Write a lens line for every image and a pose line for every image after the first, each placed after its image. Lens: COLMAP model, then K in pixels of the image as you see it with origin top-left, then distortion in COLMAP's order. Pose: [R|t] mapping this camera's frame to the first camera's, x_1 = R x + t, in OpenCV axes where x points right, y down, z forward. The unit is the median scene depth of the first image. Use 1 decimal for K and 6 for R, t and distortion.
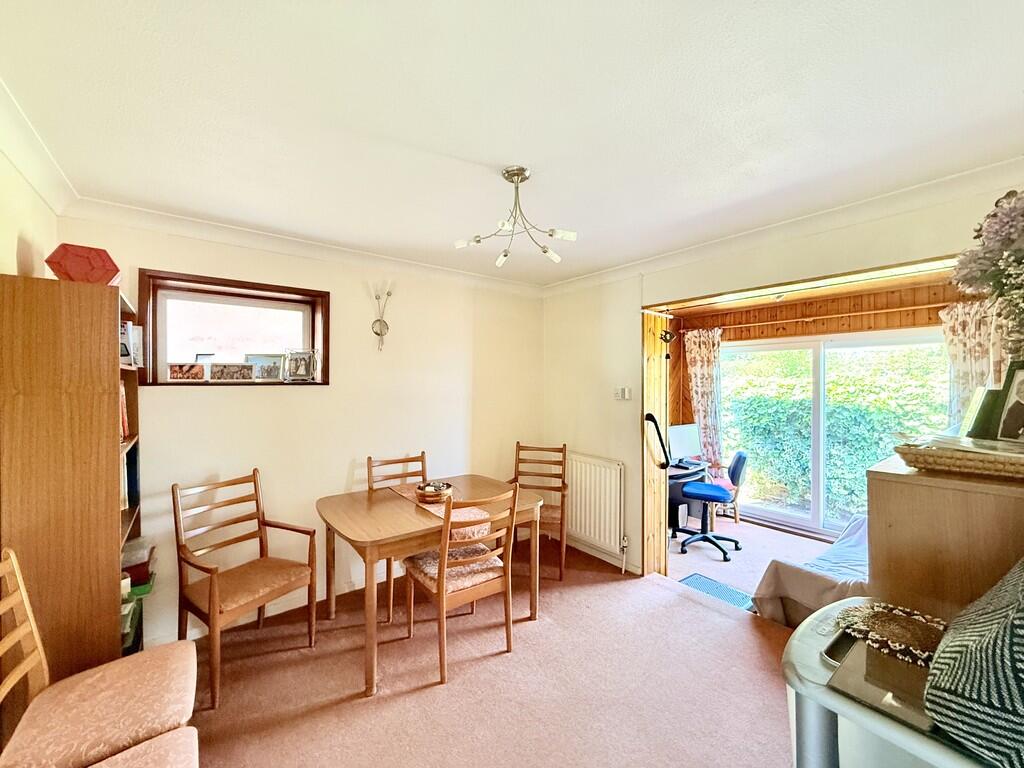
lens RADIAL K [[406.9, 0, 512.0], [0, 406.9, 384.0], [0, 0, 1]] dist [0.000760, -0.000491]
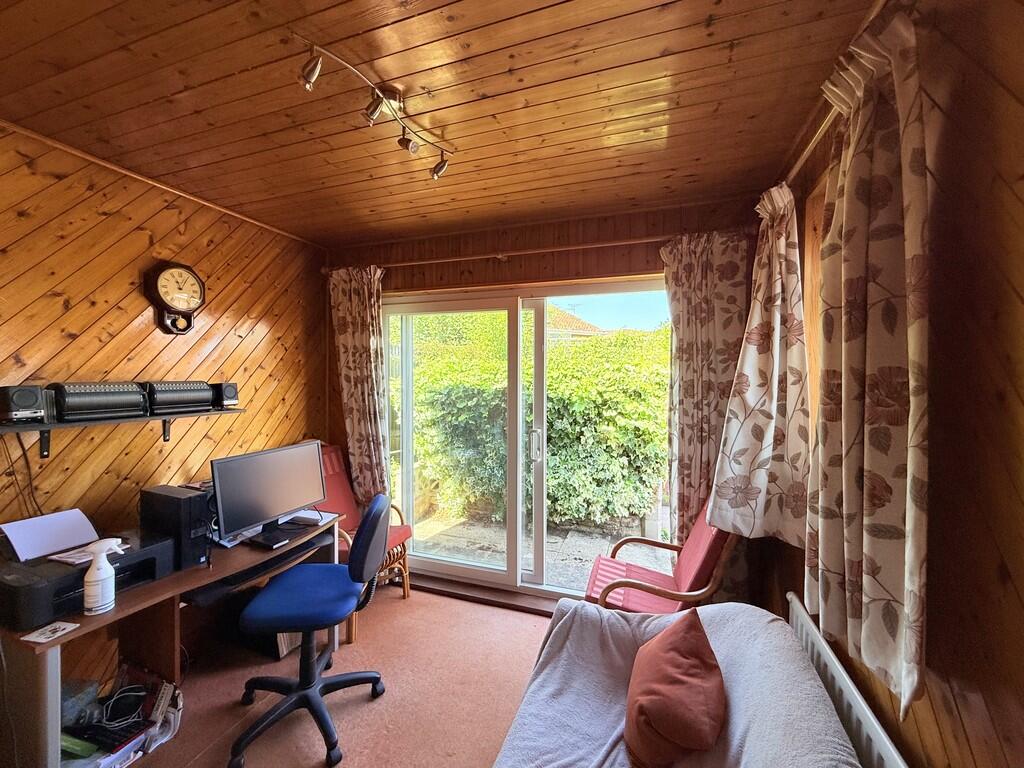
lens RADIAL K [[406.9, 0, 512.0], [0, 406.9, 384.0], [0, 0, 1]] dist [0.000760, -0.000491]
pose [[0.829559, -0.012898, 0.558270, 0.334290], [0.000422, 0.999747, 0.022470, 0.015629], [-0.558419, -0.018405, 0.829355, 0.404291]]
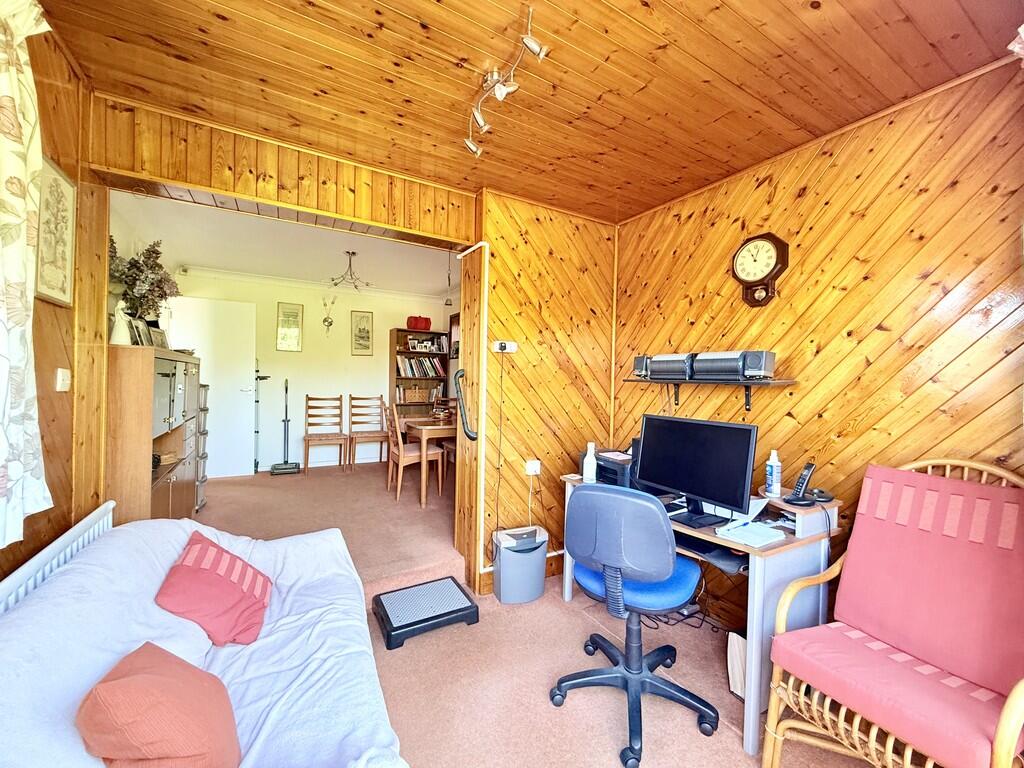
lens RADIAL K [[406.9, 0, 512.0], [0, 406.9, 384.0], [0, 0, 1]] dist [0.000760, -0.000491]
pose [[-0.121444, 0.013843, -0.992502, 0.695317], [-0.017071, 0.999726, 0.016032, 0.048277], [0.992451, 0.018890, -0.121175, 0.711578]]
